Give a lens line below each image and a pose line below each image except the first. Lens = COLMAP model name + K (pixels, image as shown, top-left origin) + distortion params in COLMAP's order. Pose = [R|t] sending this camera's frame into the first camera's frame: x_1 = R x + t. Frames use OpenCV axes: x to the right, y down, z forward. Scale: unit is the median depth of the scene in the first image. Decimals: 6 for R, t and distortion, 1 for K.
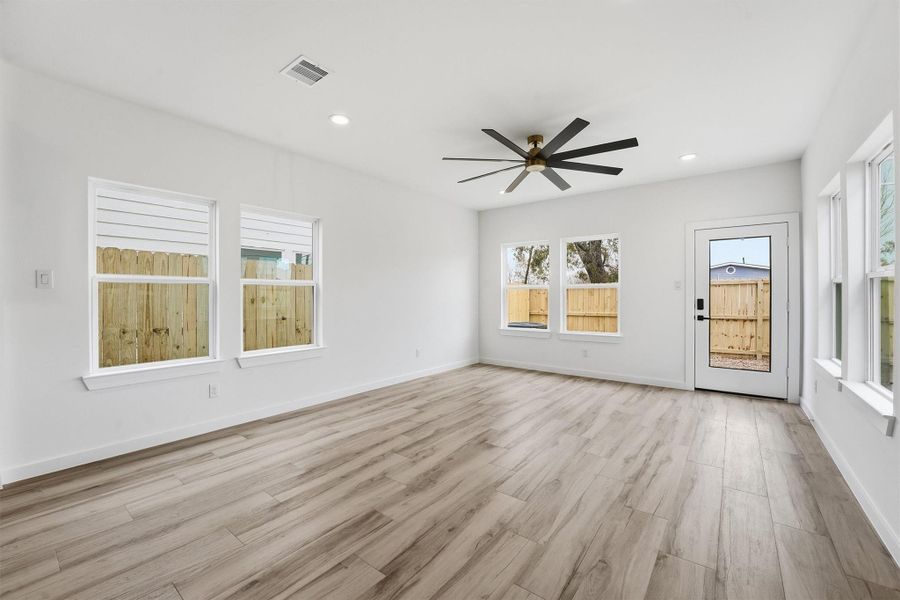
lens RADIAL K [[373.7, 0, 453.0], [0, 373.7, 294.2], [0, 0, 1]] dist [-0.024081, 0.002124]
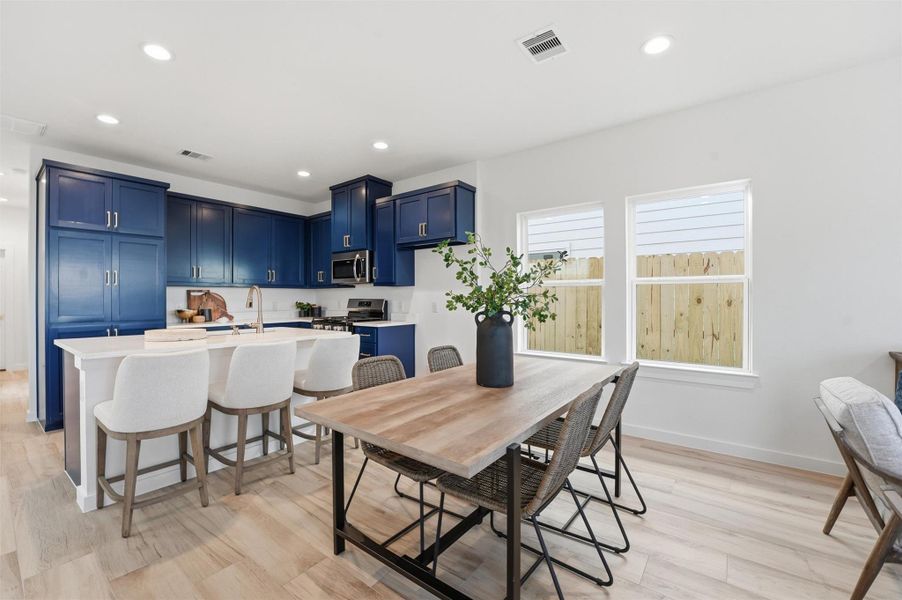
lens RADIAL K [[374.5, 0, 448.0], [0, 374.5, 294.9], [0, 0, 1]] dist [-0.024081, 0.002124]
pose [[-0.002087, -0.002540, -0.999995, 0.342127], [0.004851, 0.999985, -0.002550, 0.000077], [0.999986, -0.004857, -0.002075, 0.530311]]
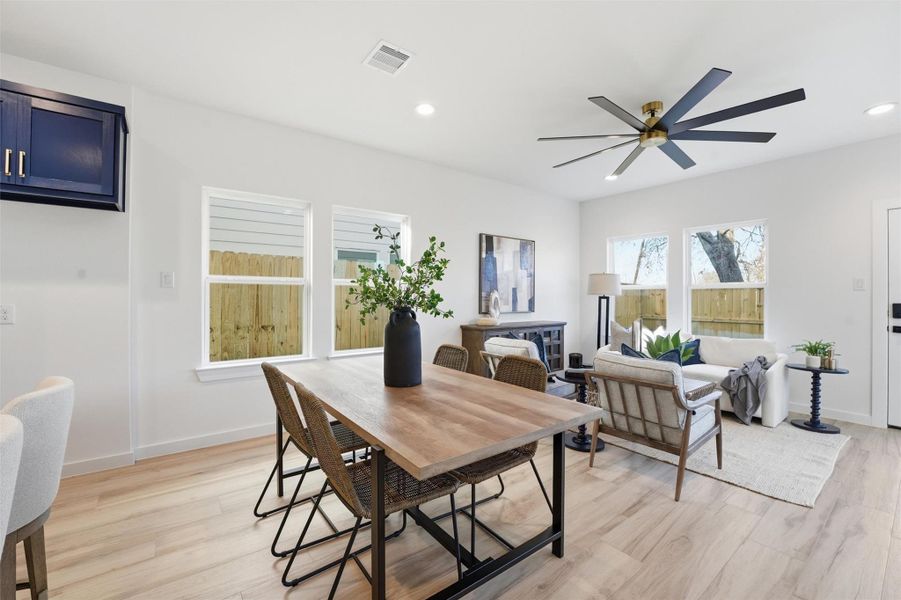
lens RADIAL K [[374.1, 0, 446.7], [0, 374.1, 294.0], [0, 0, 1]] dist [-0.024081, 0.002124]
pose [[0.963439, 0.004360, -0.267894, 0.003914], [-0.004960, 0.999986, -0.001562, -0.000195], [0.267883, 0.002834, 0.963447, 0.092846]]
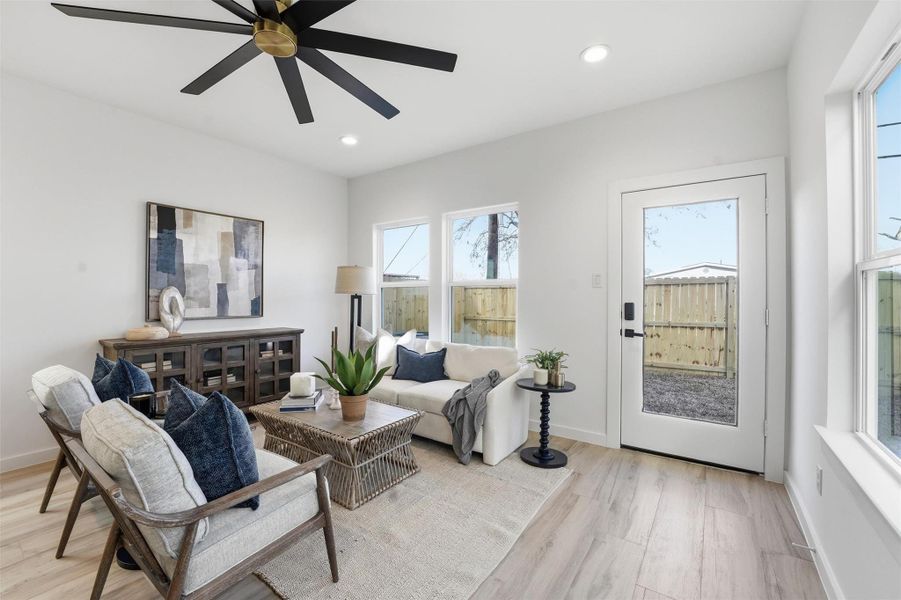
lens RADIAL K [[374.1, 0, 450.8], [0, 374.1, 294.3], [0, 0, 1]] dist [-0.024081, 0.002124]
pose [[0.999419, 0.004181, 0.033840, 0.438592], [-0.004151, 0.999991, -0.000955, 0.000356], [-0.033843, 0.000814, 0.999427, 0.483347]]
